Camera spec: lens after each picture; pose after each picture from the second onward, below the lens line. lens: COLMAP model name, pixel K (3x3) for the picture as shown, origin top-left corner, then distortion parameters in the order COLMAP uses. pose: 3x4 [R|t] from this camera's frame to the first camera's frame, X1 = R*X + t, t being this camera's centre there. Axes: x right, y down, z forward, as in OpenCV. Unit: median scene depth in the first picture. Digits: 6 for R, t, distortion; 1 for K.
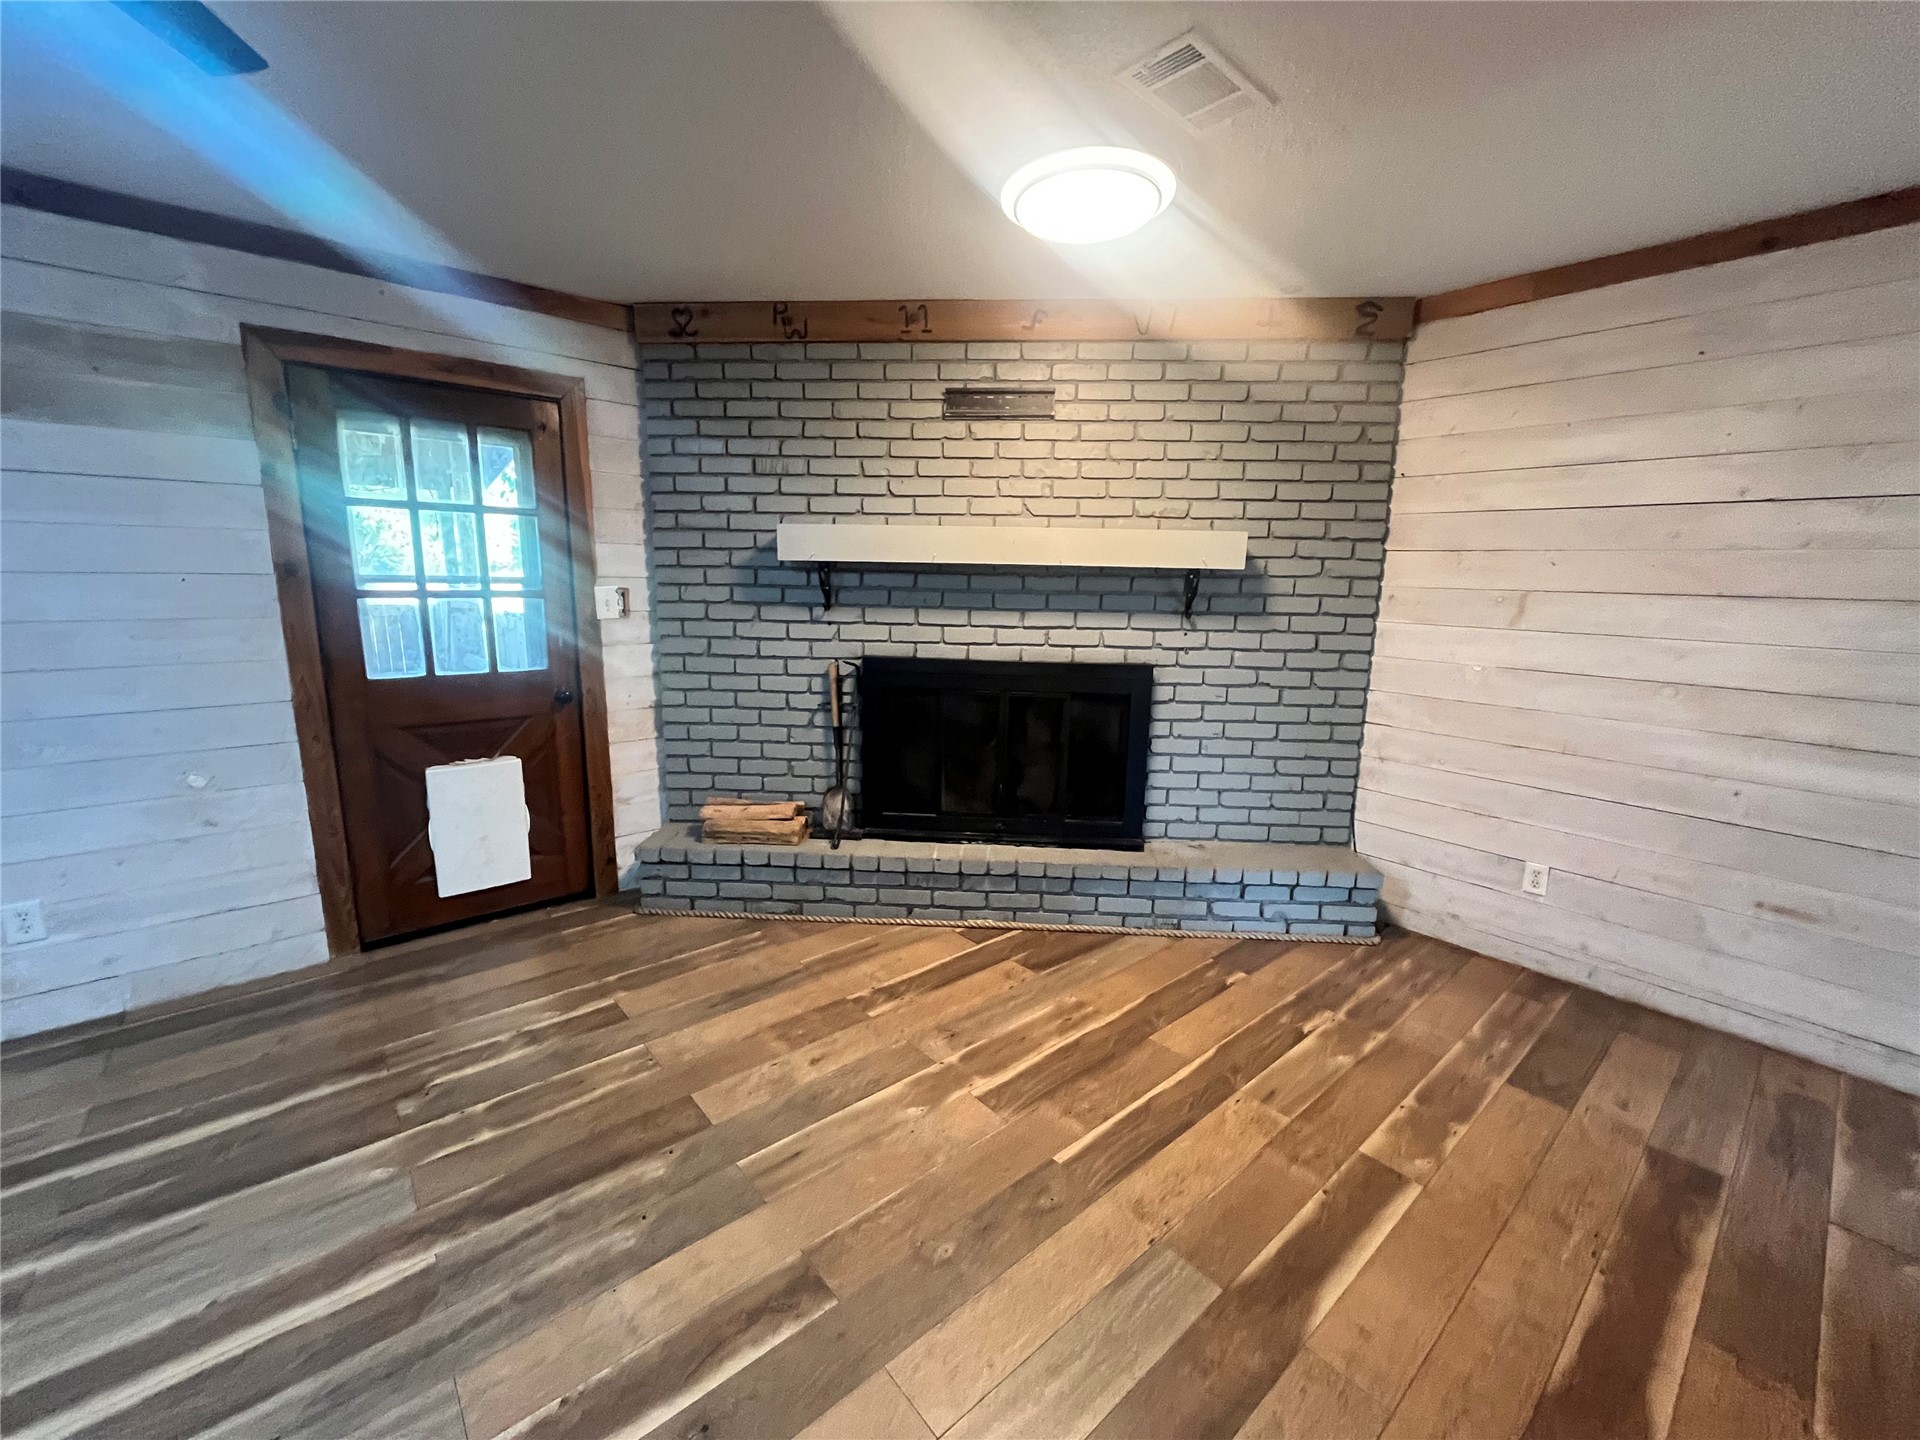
lens RADIAL K [[778.1, 0, 955.1], [0, 778.1, 718.1], [0, 0, 1]] dist [-0.003501, 0.000714]
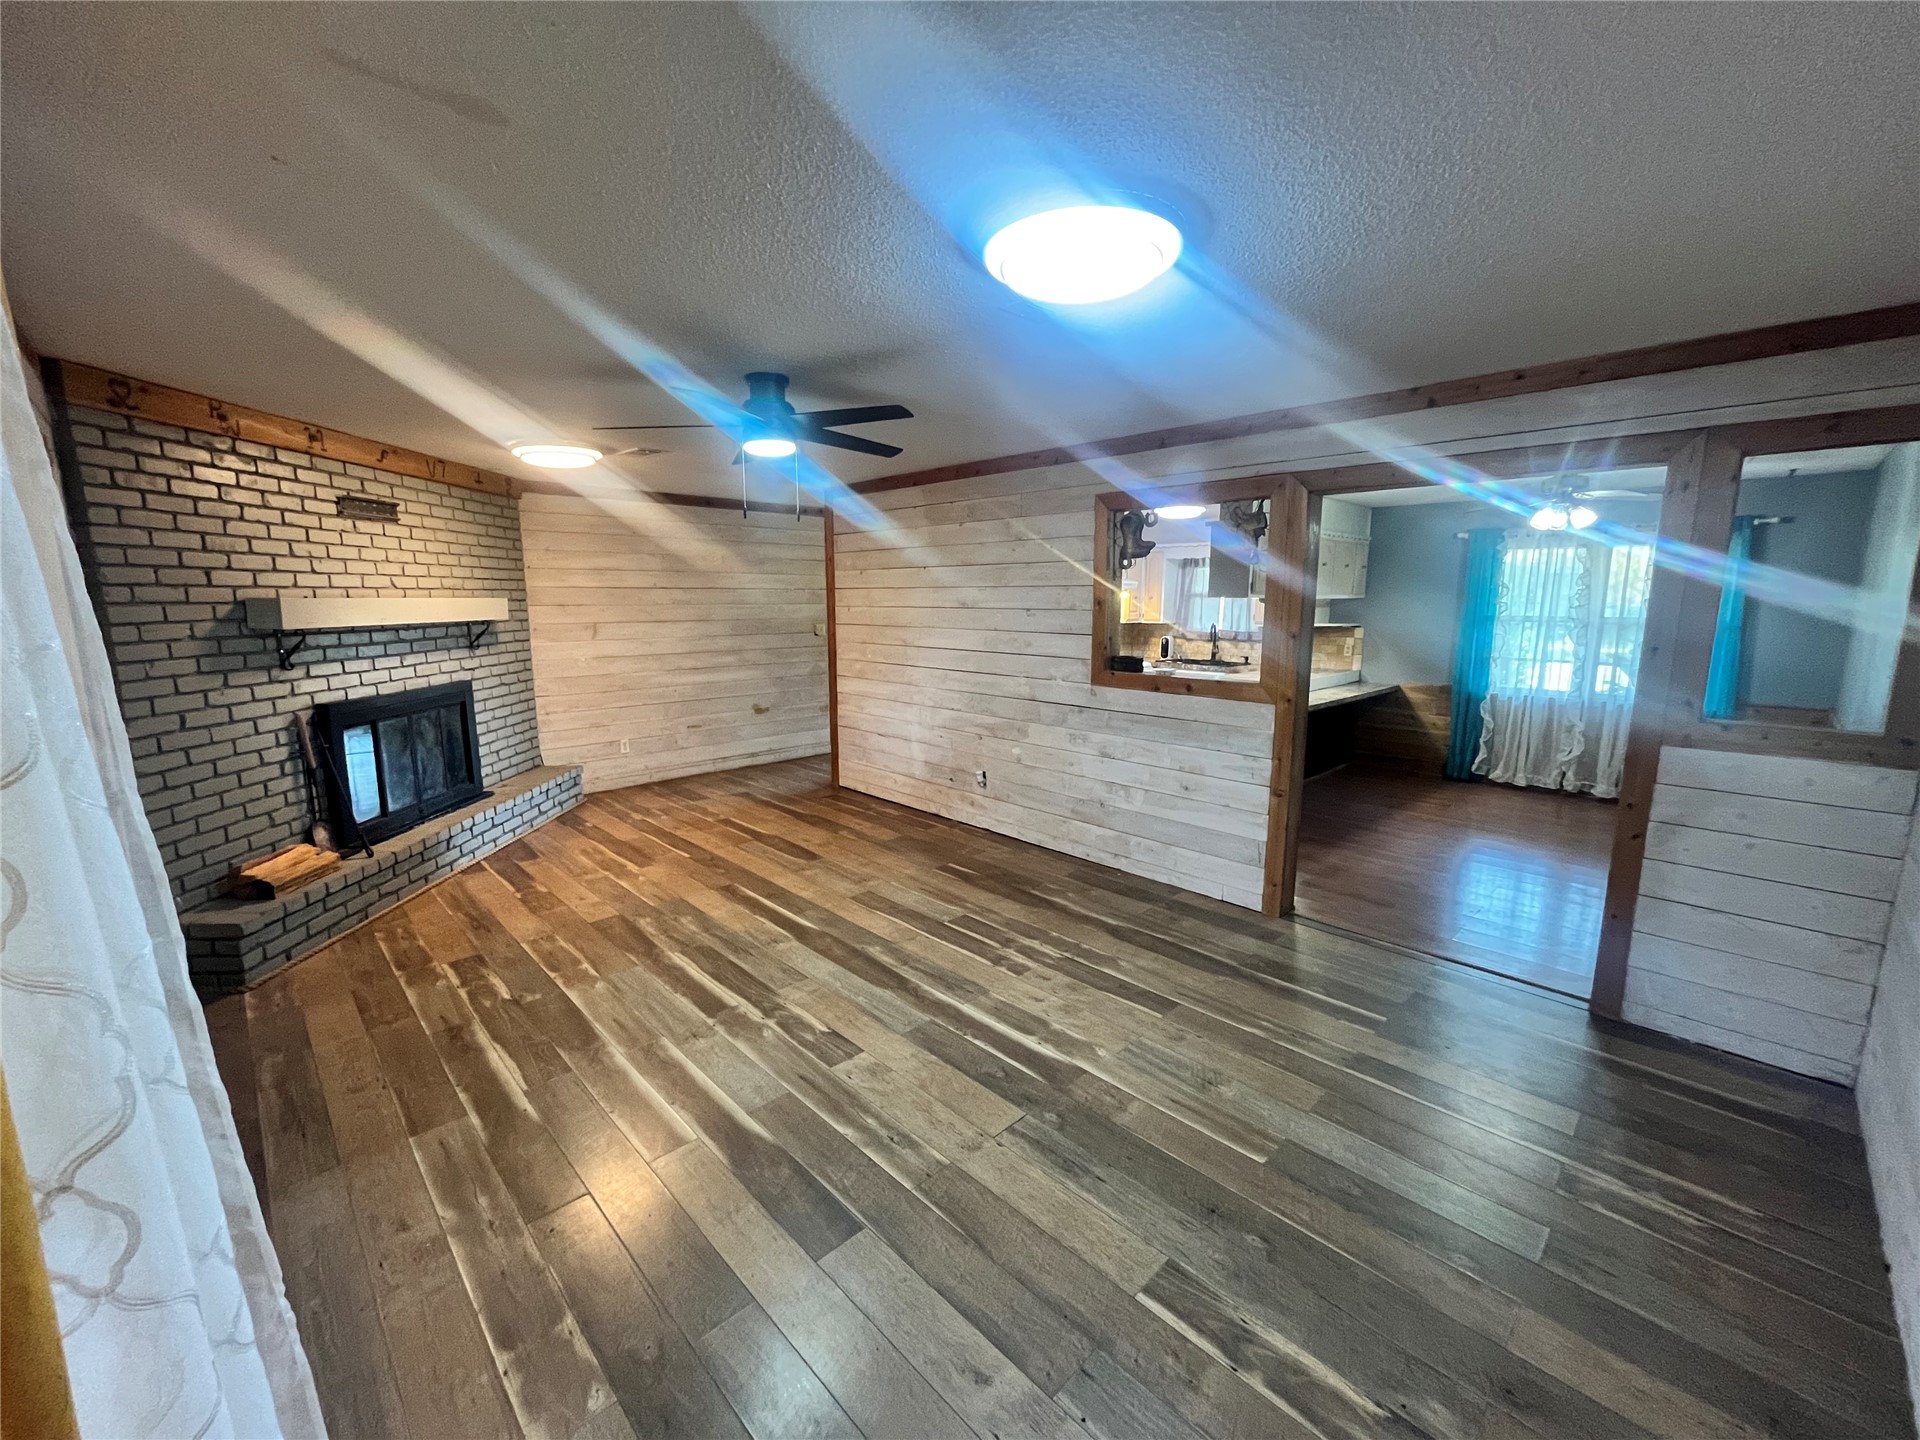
lens RADIAL K [[778.1, 0, 957.2], [0, 778.1, 718.2], [0, 0, 1]] dist [-0.003501, 0.000714]
pose [[-0.064266, -0.171565, 0.983074, -1.431619], [0.186939, 0.965602, 0.180737, -0.096756], [-0.980267, 0.195390, -0.029983, 0.082780]]
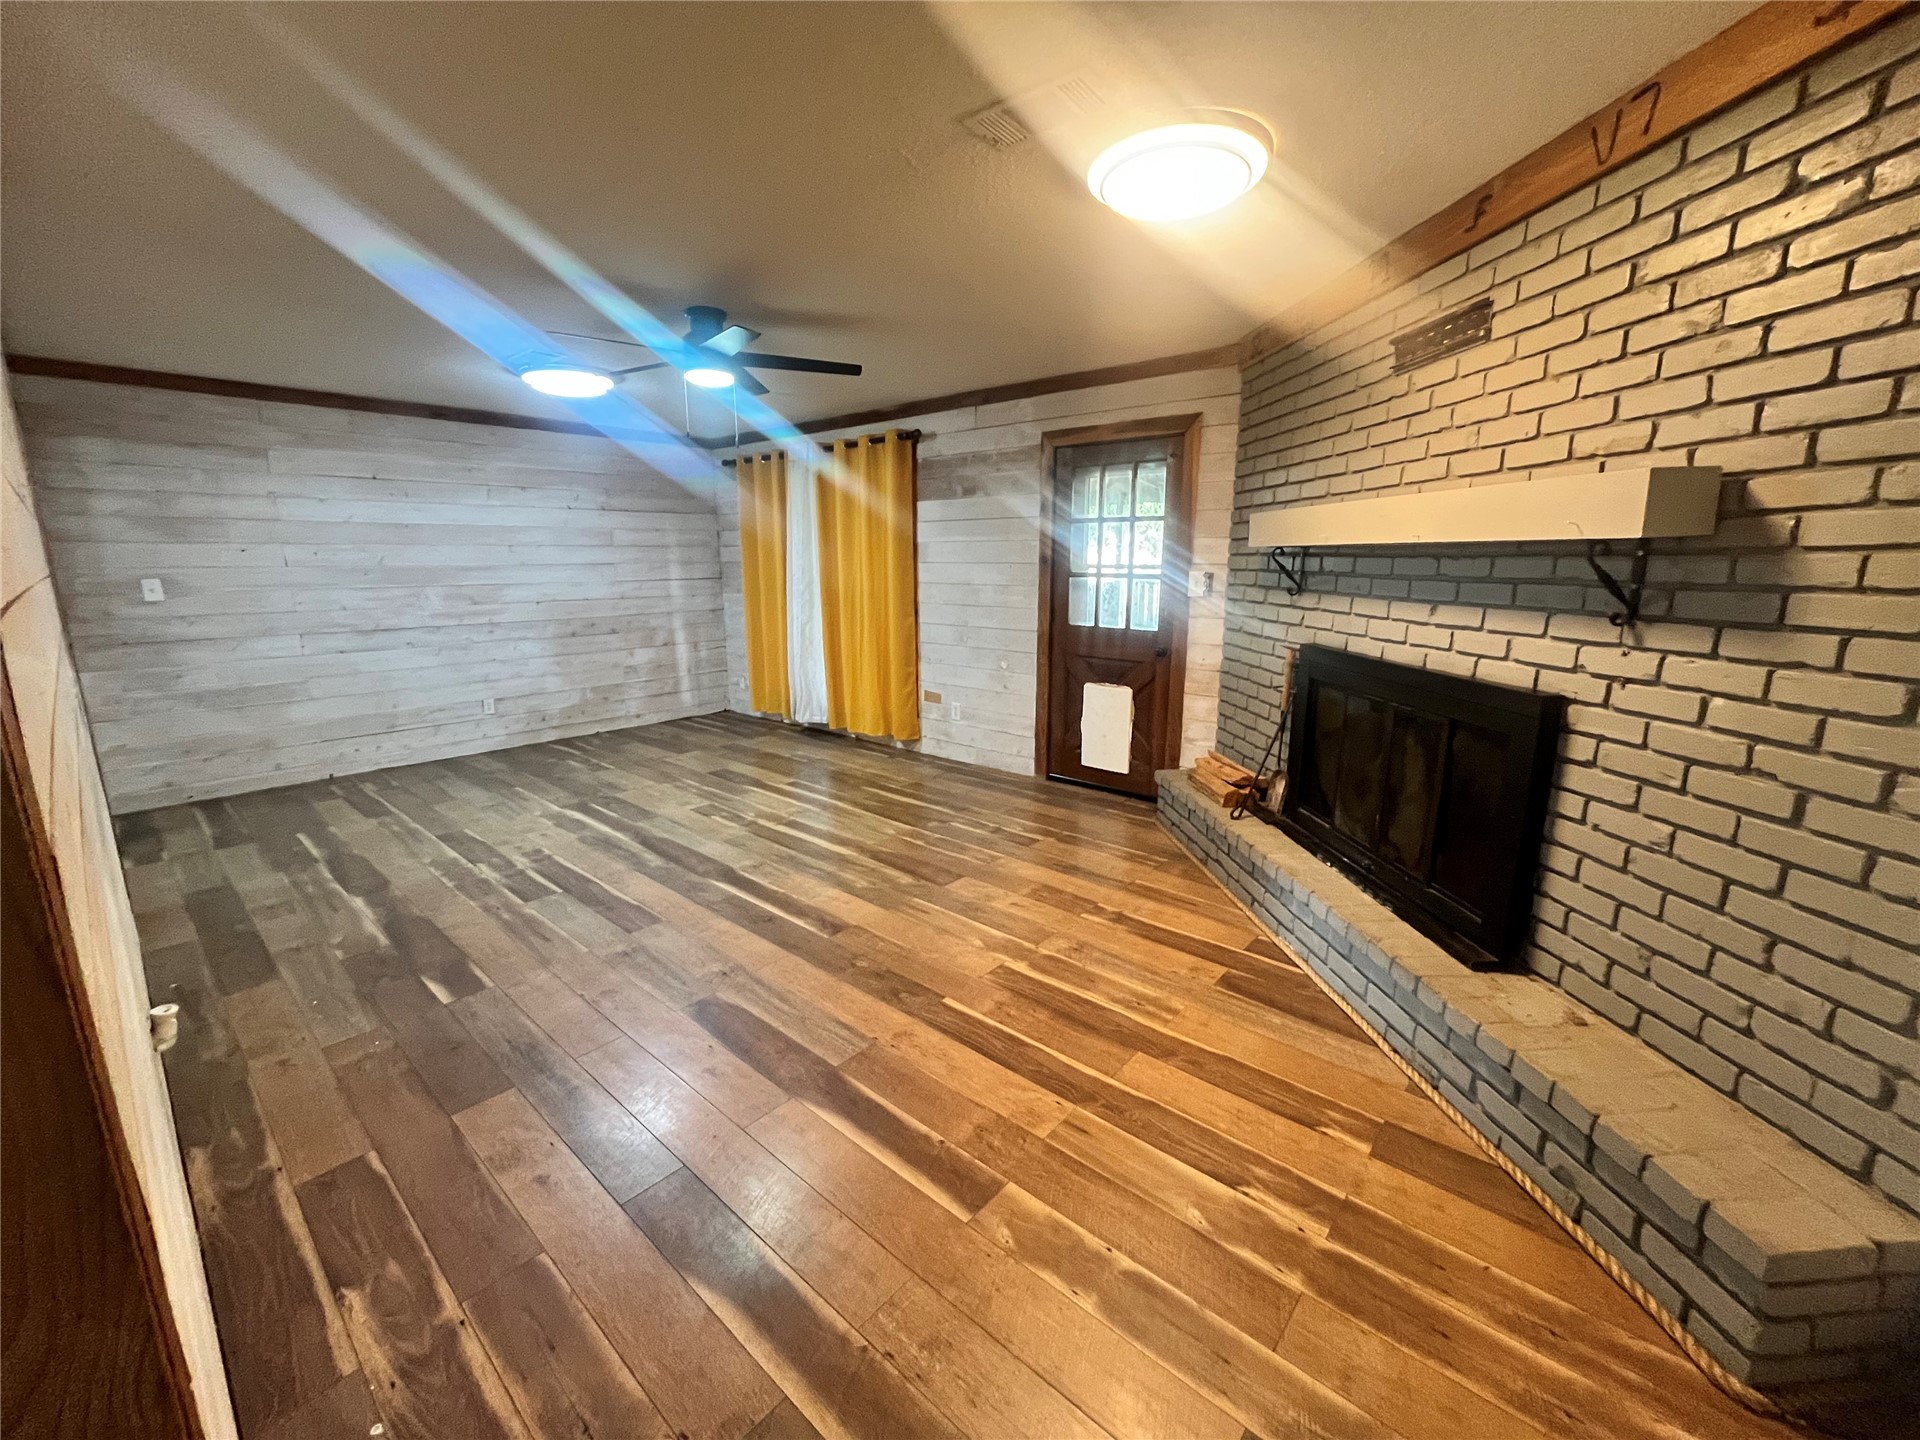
lens RADIAL K [[778.1, 0, 954.2], [0, 778.1, 717.8], [0, 0, 1]] dist [-0.003501, 0.000714]
pose [[0.141205, 0.182470, -0.973019, 0.819480], [-0.179177, 0.971345, 0.156154, -0.064967], [0.973631, 0.152293, 0.169853, 0.440992]]
